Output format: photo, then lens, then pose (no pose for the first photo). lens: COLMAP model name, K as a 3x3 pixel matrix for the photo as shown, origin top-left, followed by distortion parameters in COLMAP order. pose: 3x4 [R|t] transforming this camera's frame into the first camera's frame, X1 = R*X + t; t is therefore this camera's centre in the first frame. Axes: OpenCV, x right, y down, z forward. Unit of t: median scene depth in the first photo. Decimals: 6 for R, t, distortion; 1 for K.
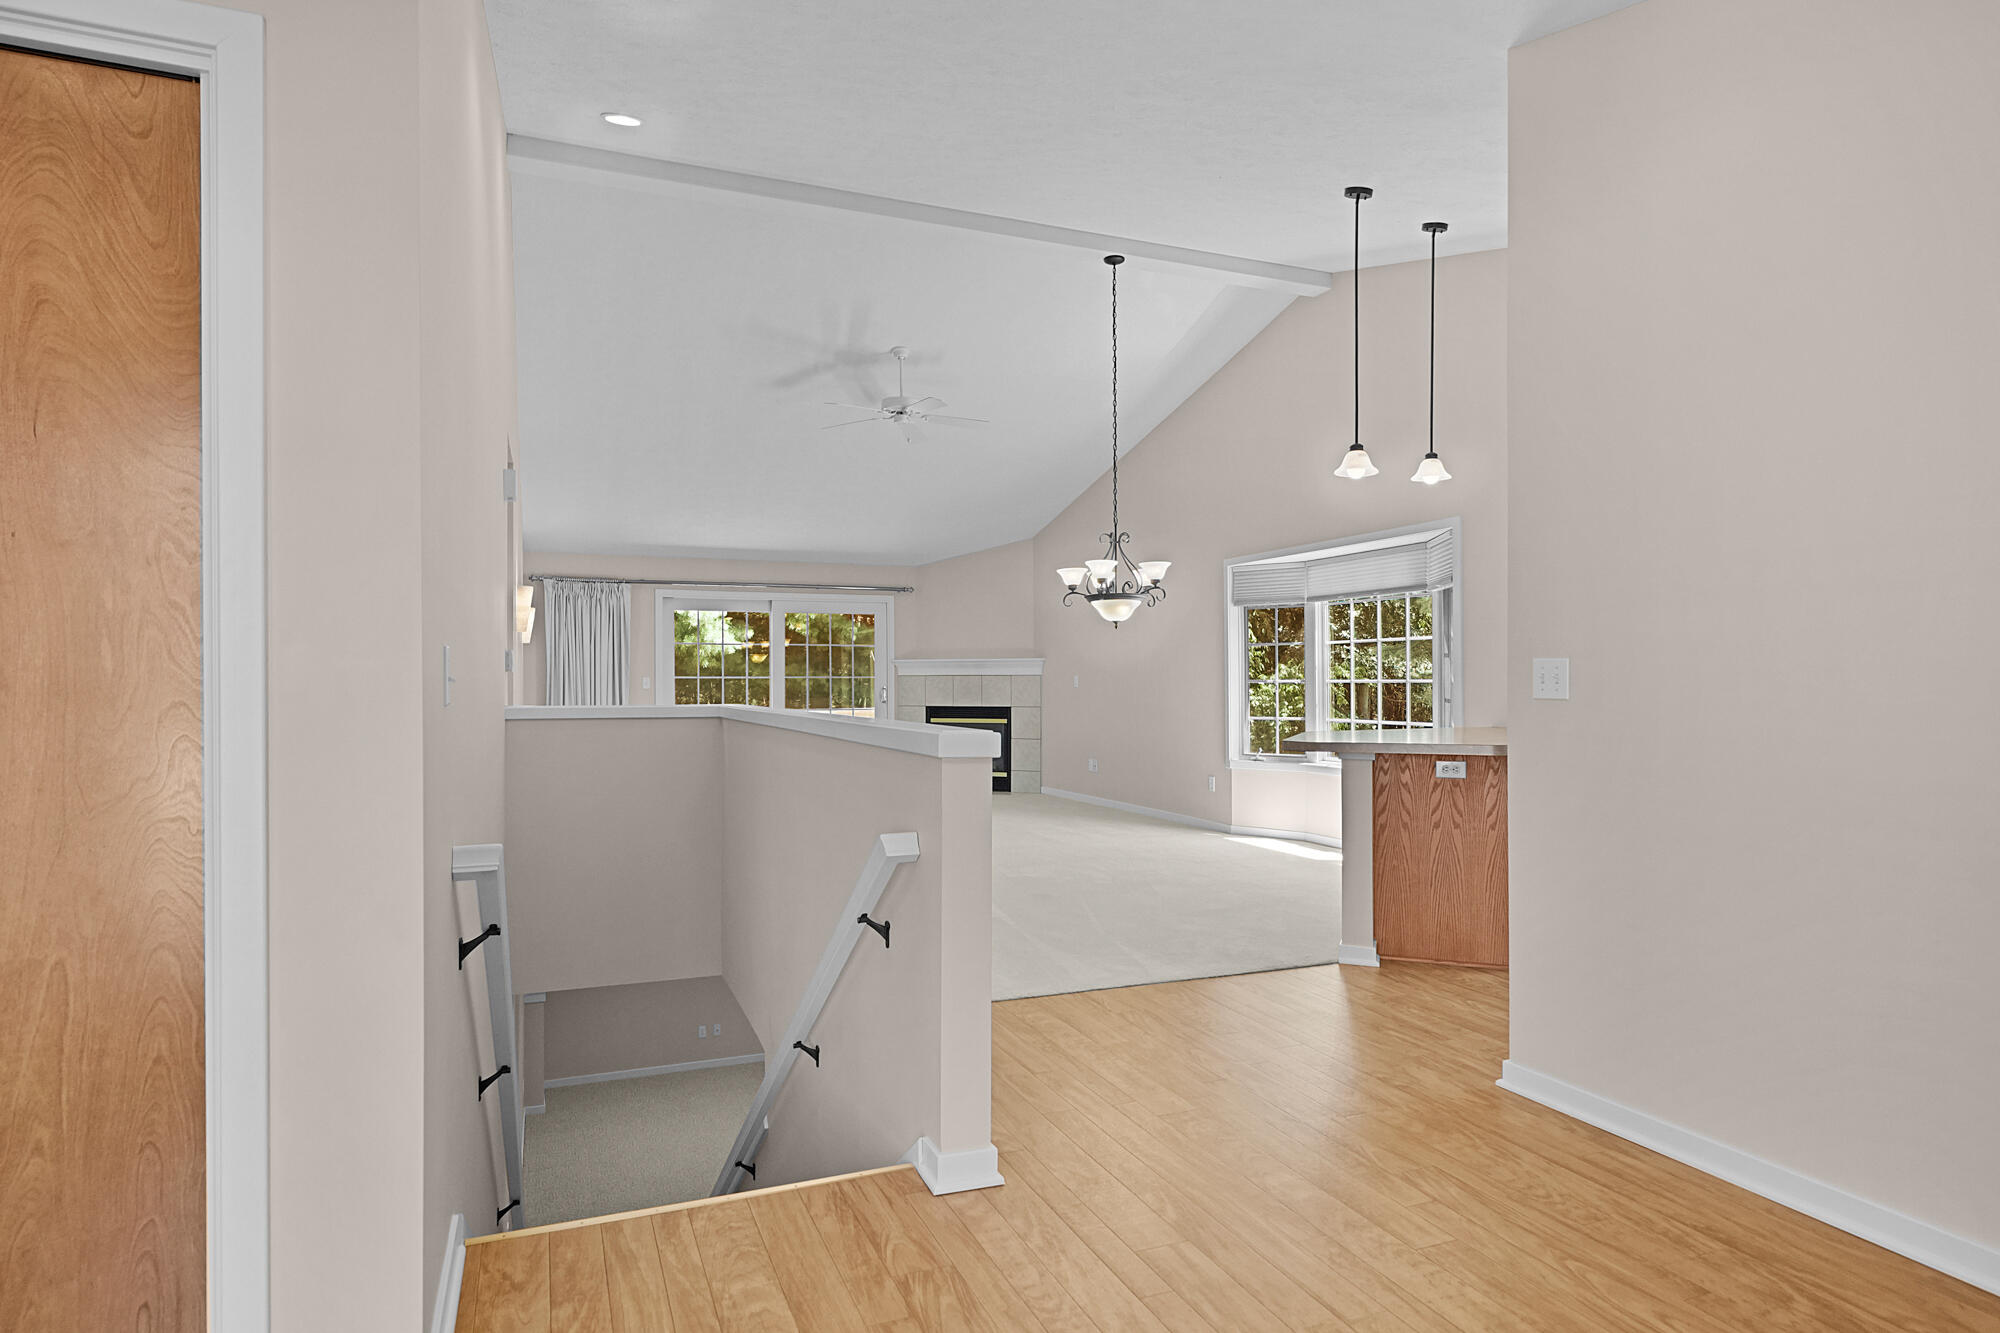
lens RADIAL K [[1106.3, 0, 1014.5], [0, 1106.3, 677.4], [0, 0, 1]] dist [0.017494, -0.001022]
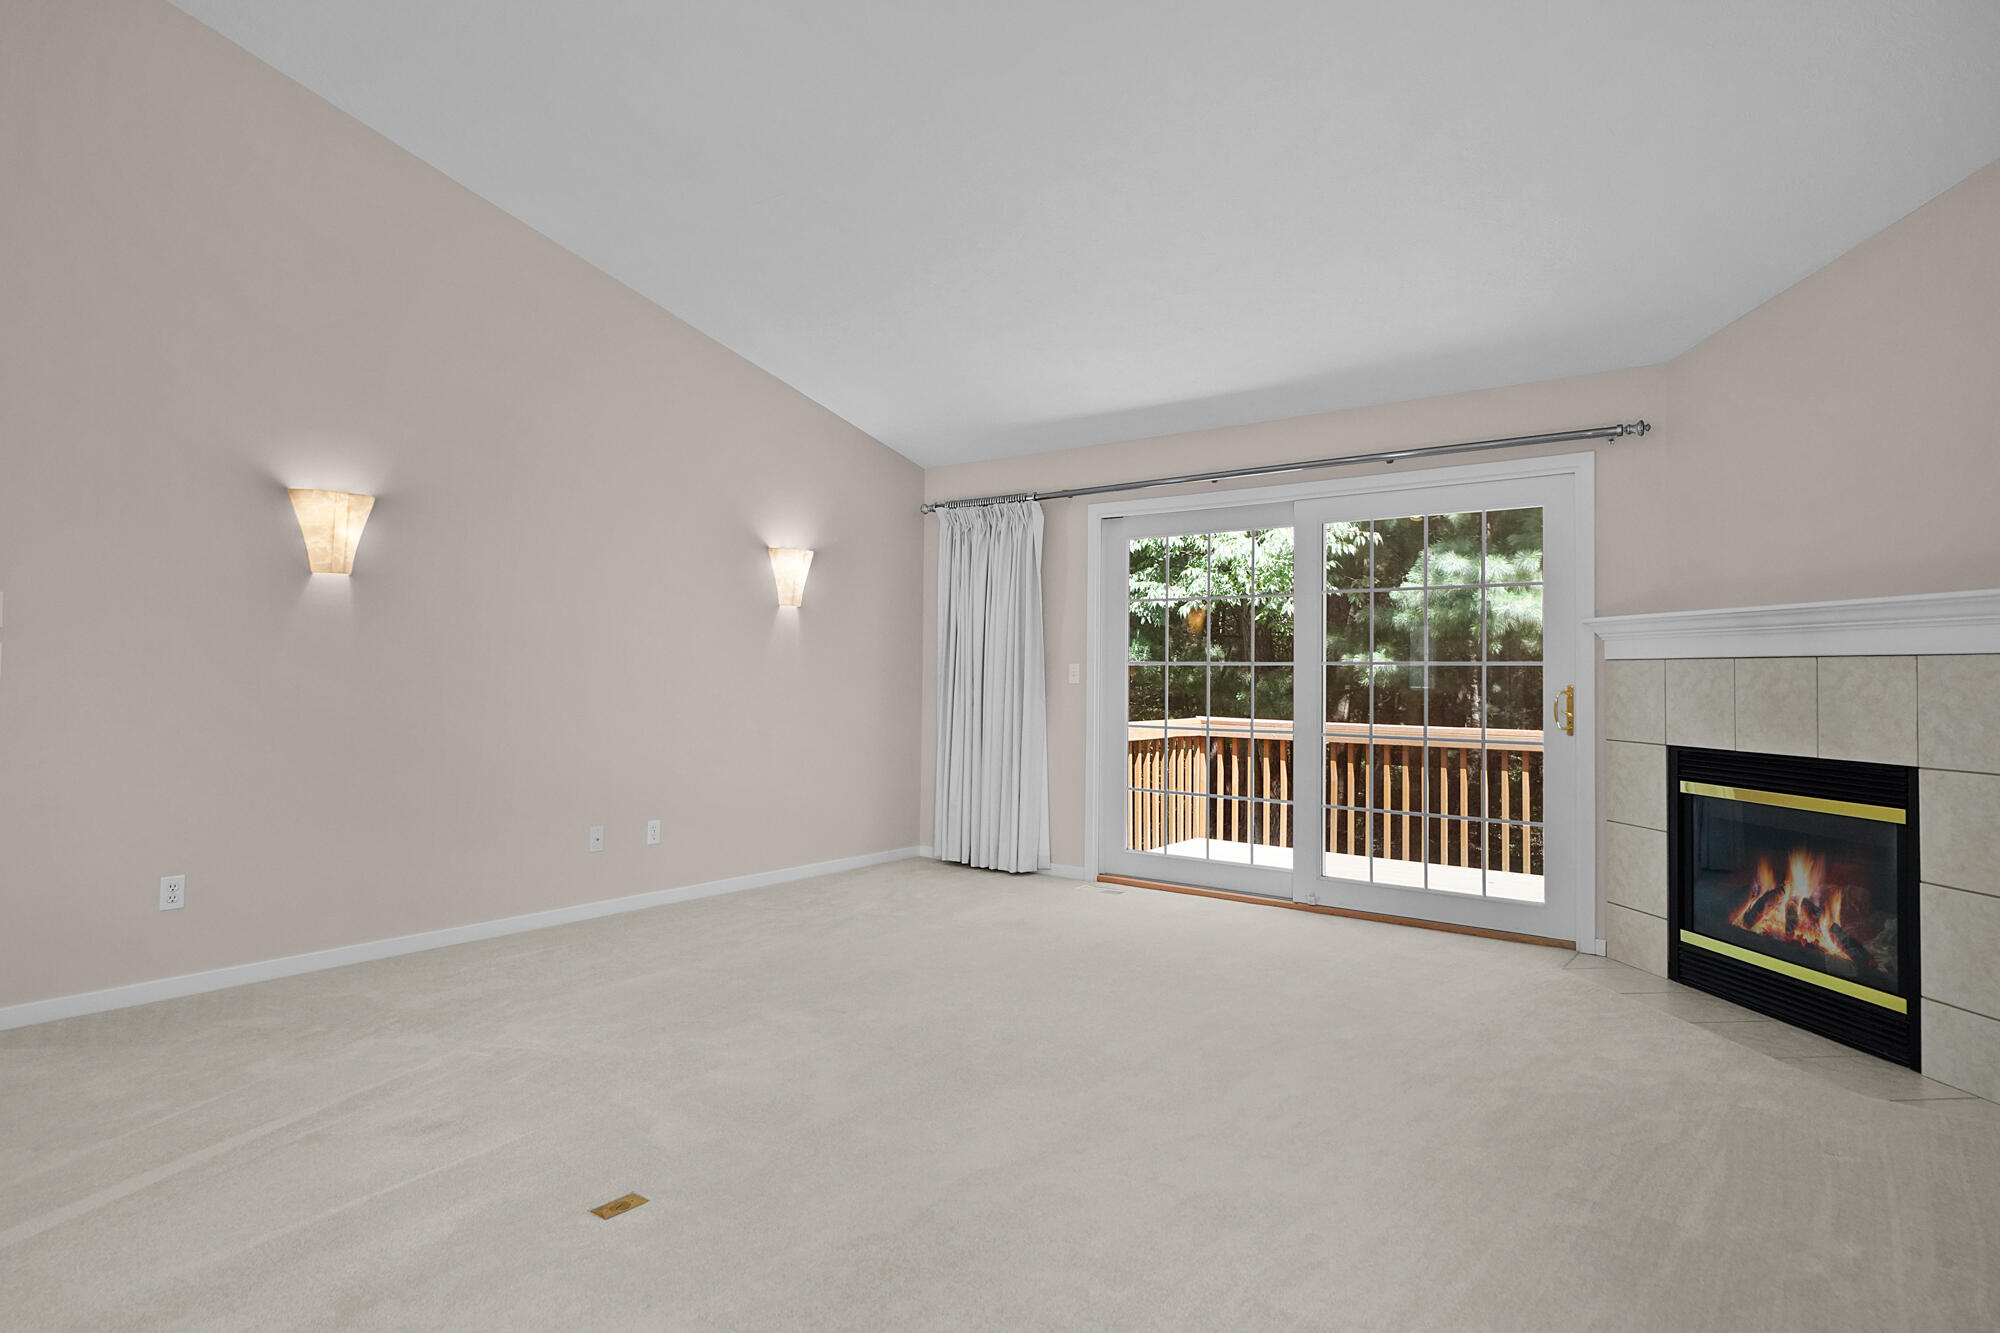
lens RADIAL K [[1106.3, 0, 987.8], [0, 1106.3, 637.8], [0, 0, 1]] dist [0.017494, -0.001022]
pose [[0.472834, -0.022719, -0.880858, 0.134355], [-0.007575, 0.999526, -0.029846, 0.003987], [0.881119, 0.020784, 0.472438, 0.661263]]
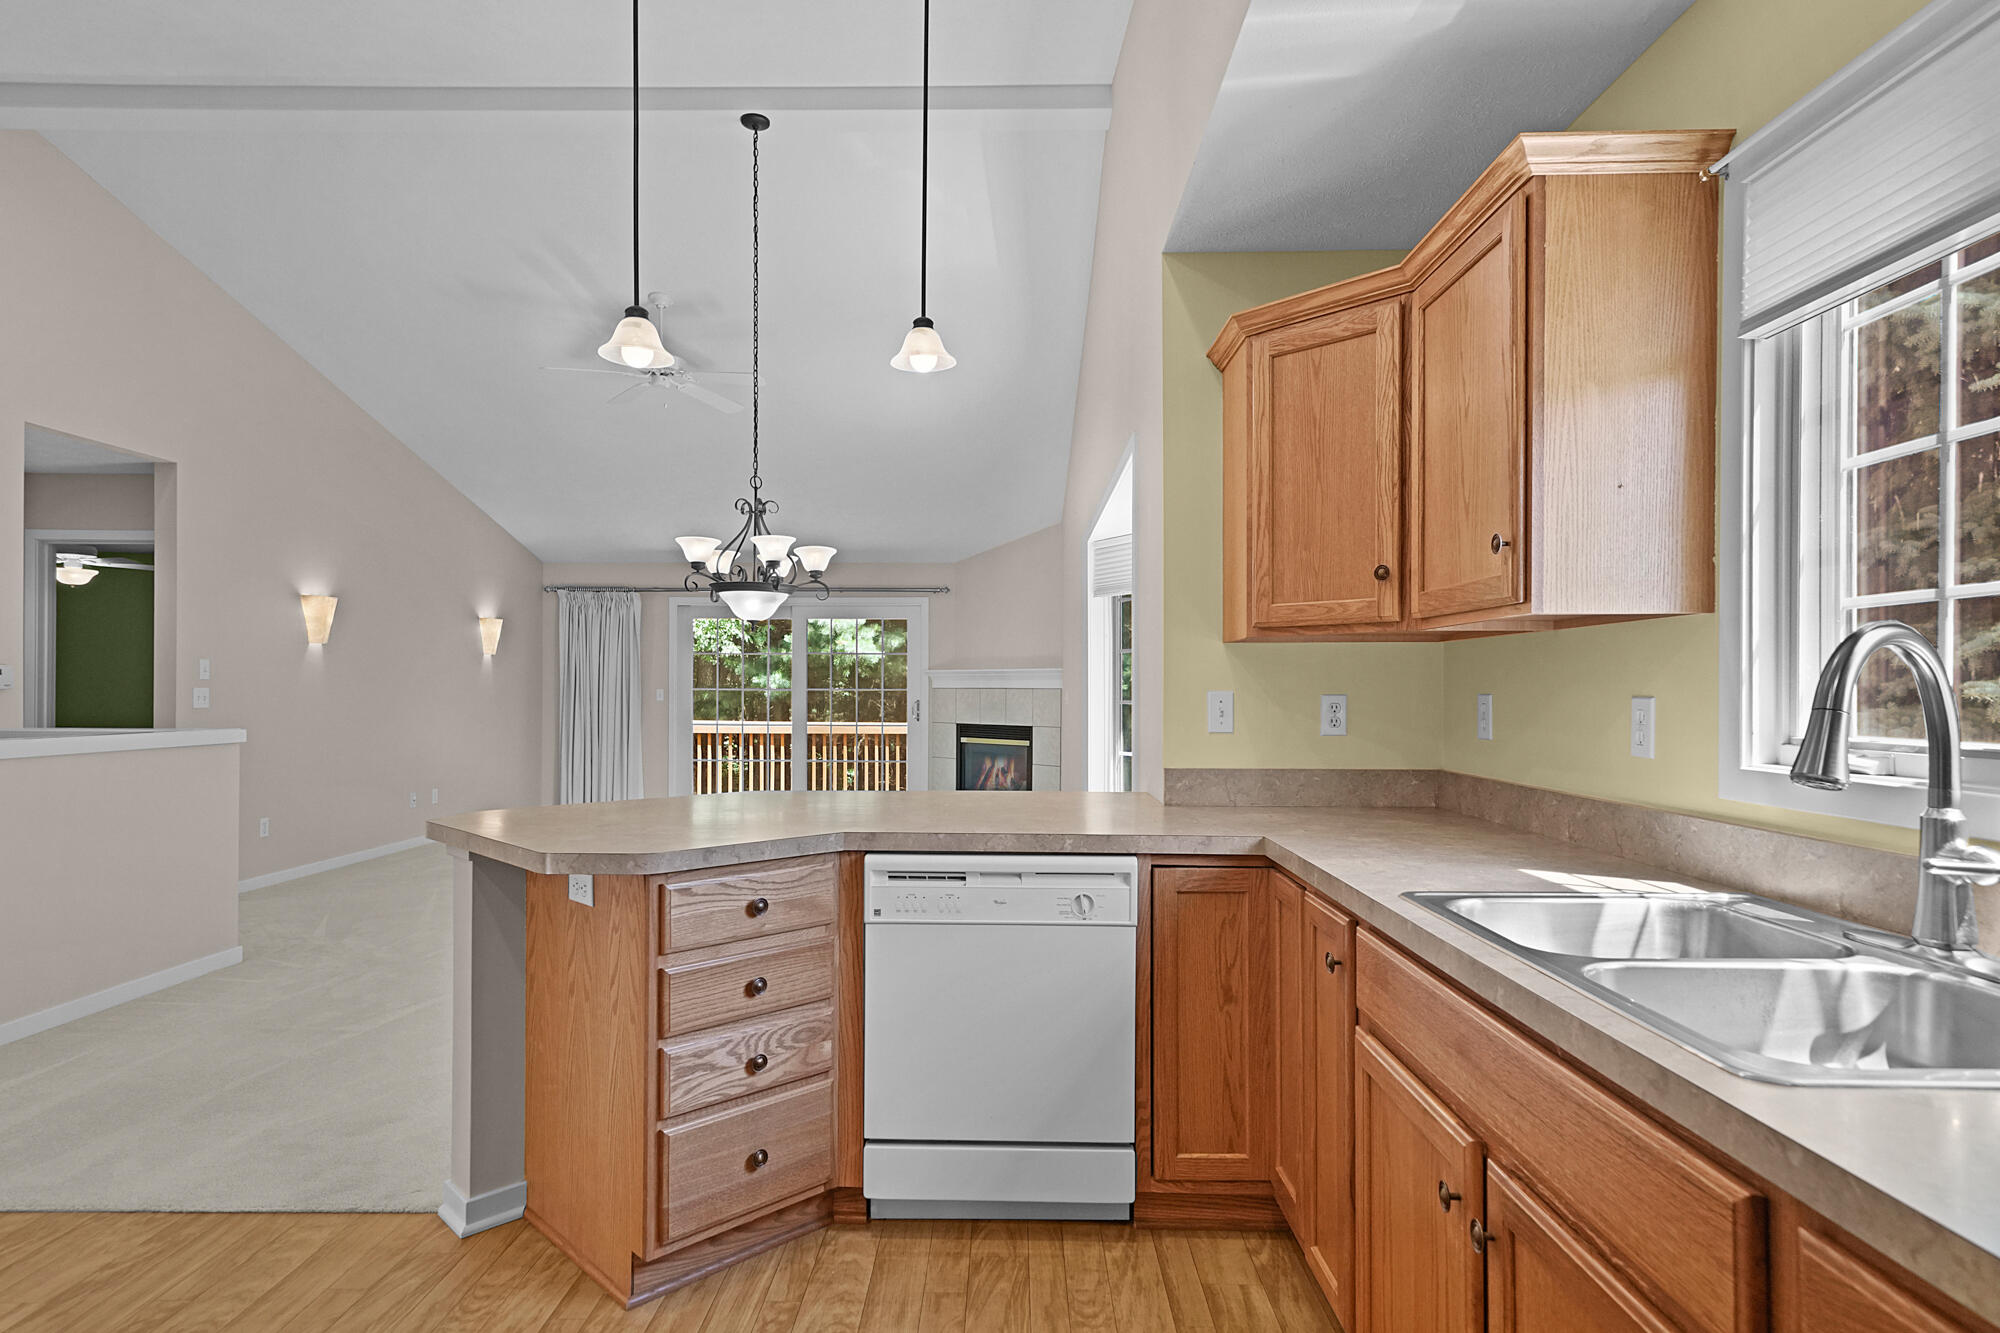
lens RADIAL K [[1106.3, 0, 996.7], [0, 1106.3, 677.5], [0, 0, 1]] dist [0.017494, -0.001022]
pose [[0.902371, 0.000472, -0.430960, 0.326399], [-0.002666, 0.999986, -0.004486, -0.006256], [0.430952, 0.005197, 0.902360, 0.248008]]
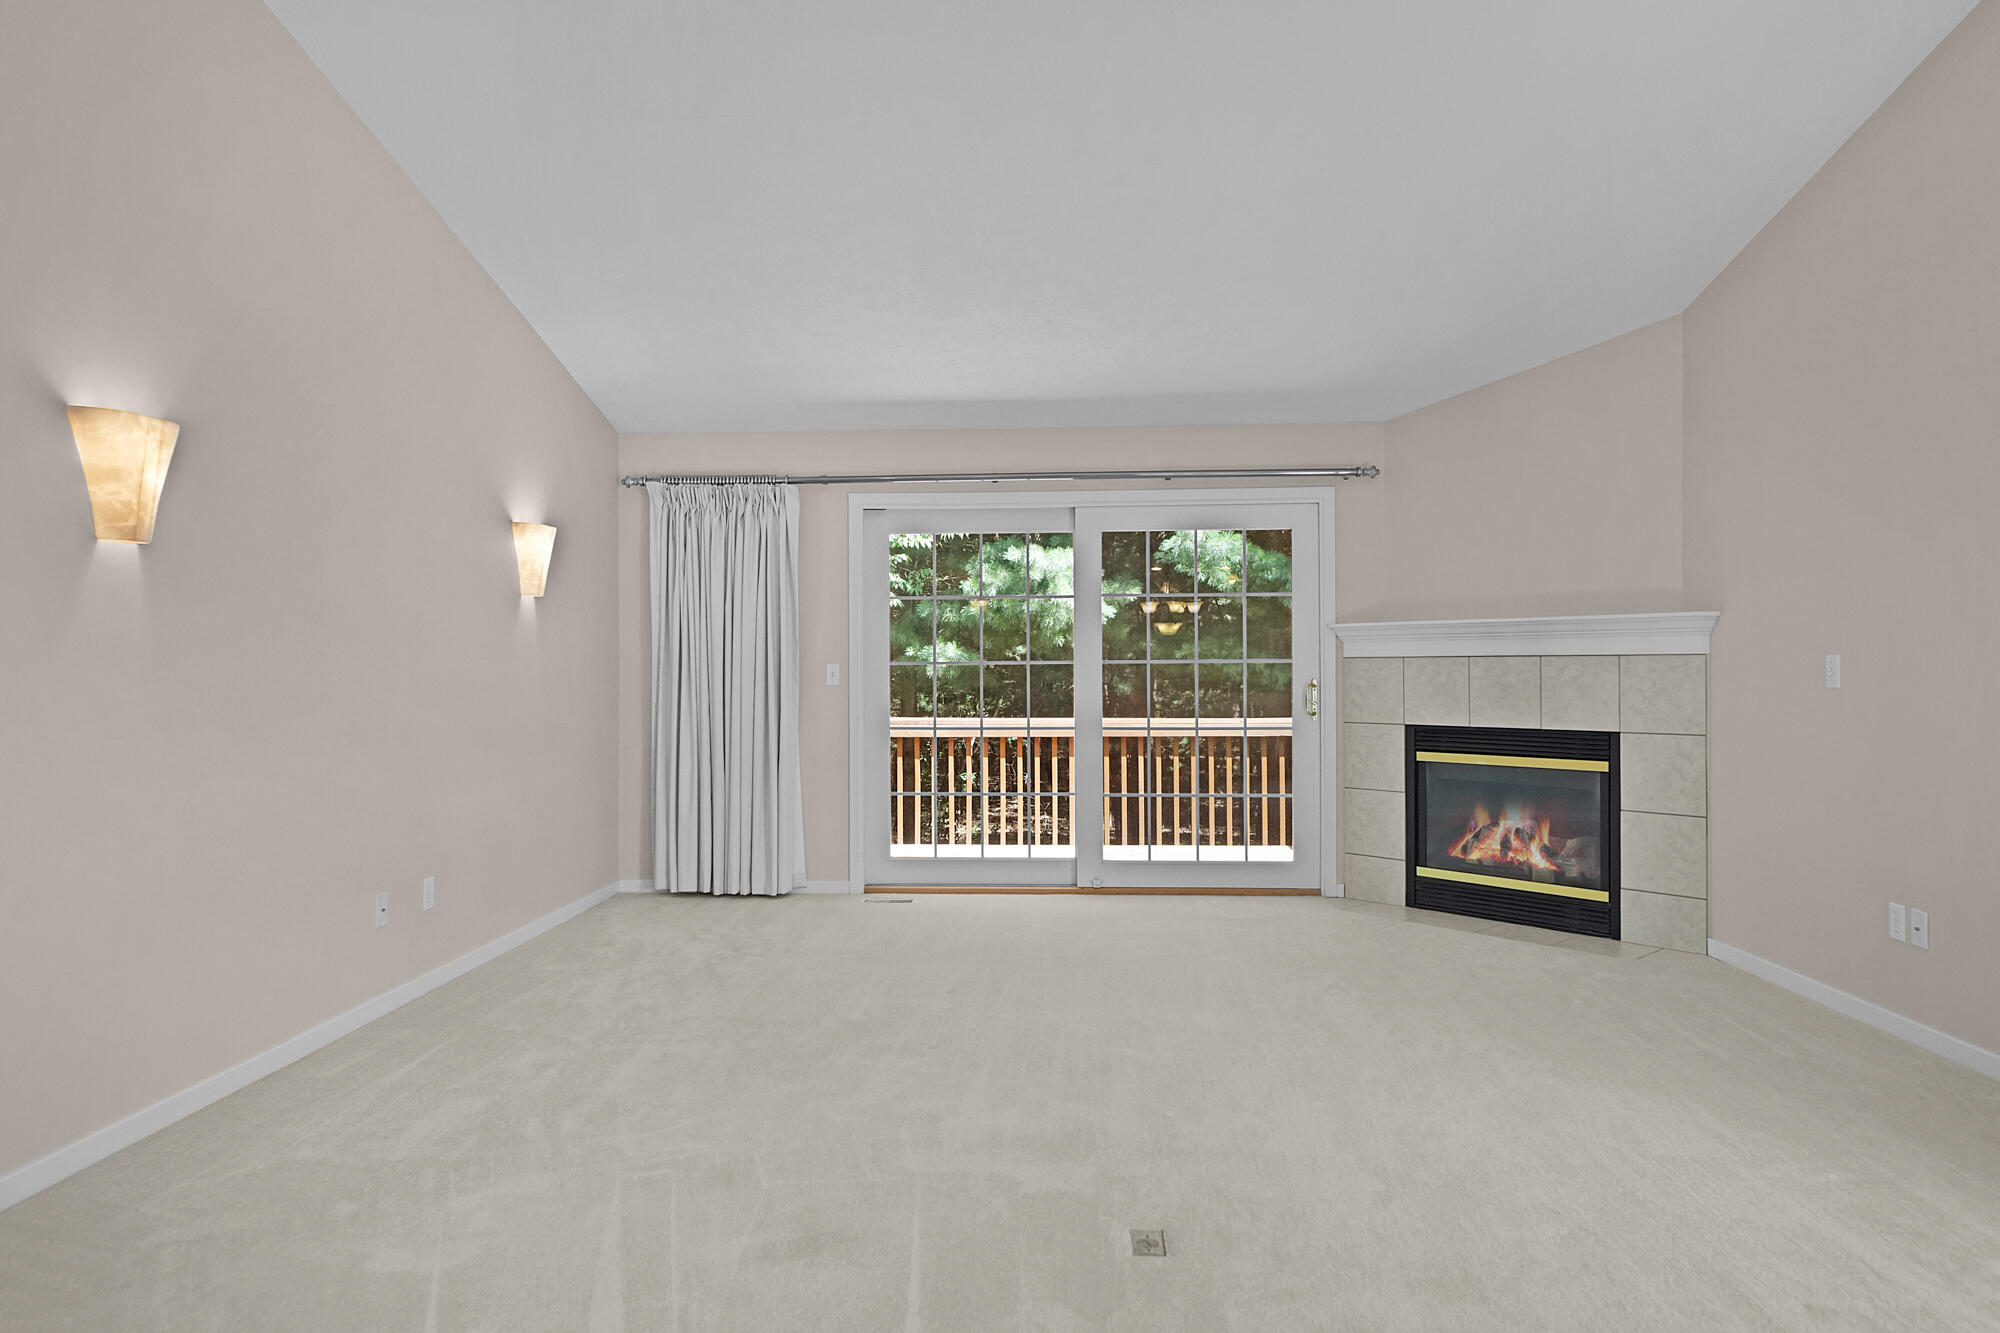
lens RADIAL K [[1212.3, 0, 997.2], [0, 1212.3, 664.6], [0, 0, 1]] dist [0.019280, 0.002679]
pose [[0.889617, -0.003085, -0.456698, -0.002190], [0.003884, 0.999992, 0.000810, 0.000301], [0.456691, -0.002495, 0.889622, 0.500879]]
